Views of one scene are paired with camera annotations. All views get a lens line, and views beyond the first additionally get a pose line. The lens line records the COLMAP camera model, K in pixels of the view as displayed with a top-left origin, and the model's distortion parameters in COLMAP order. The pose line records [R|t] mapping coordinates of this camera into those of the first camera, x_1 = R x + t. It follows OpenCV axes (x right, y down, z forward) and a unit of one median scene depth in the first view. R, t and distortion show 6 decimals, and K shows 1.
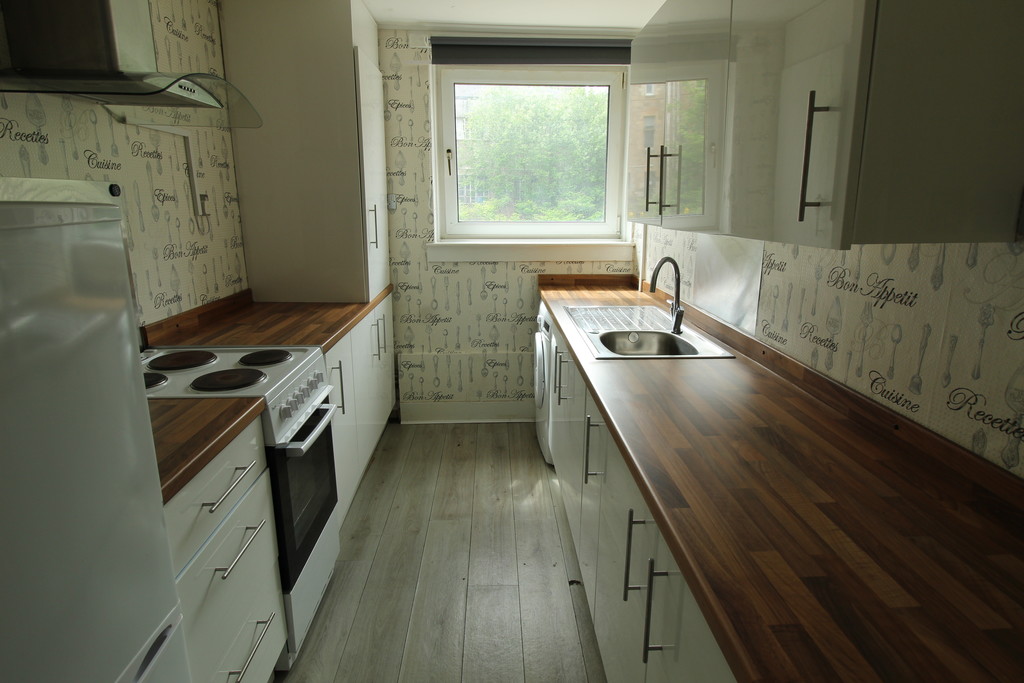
lens RADIAL K [[553.8, 0, 519.7], [0, 553.8, 336.1], [0, 0, 1]] dist [0.017929, -0.019167]
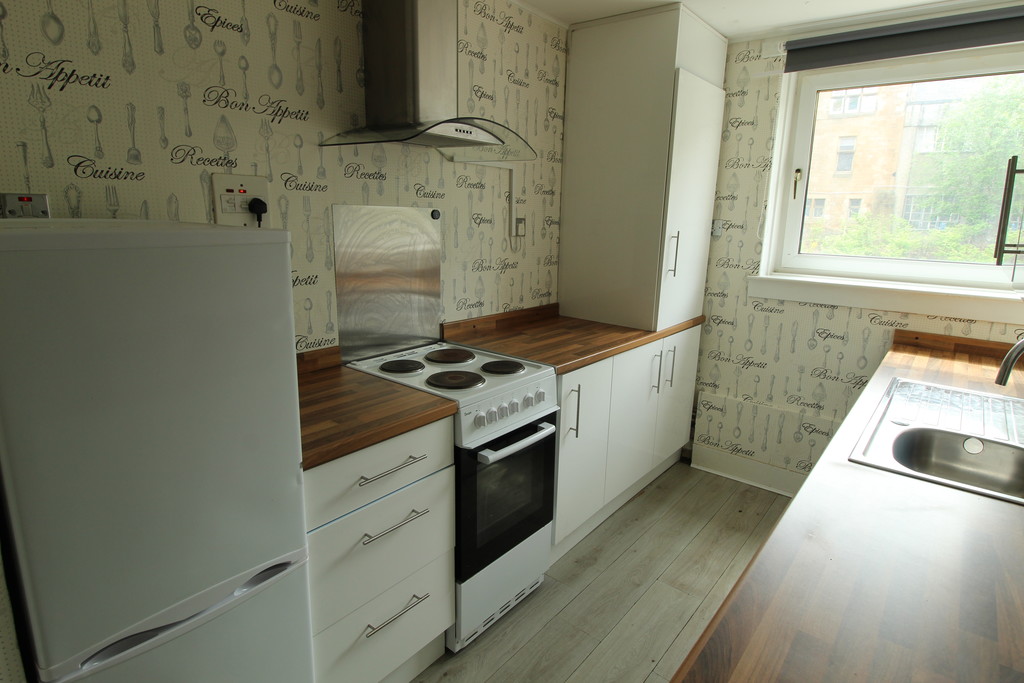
lens RADIAL K [[553.8, 0, 519.7], [0, 553.8, 336.1], [0, 0, 1]] dist [0.017929, -0.019167]
pose [[0.742883, 0.157662, -0.650590, 0.189232], [-0.180458, 0.983056, 0.032173, -0.043932], [0.644639, 0.093504, 0.758748, 0.128539]]
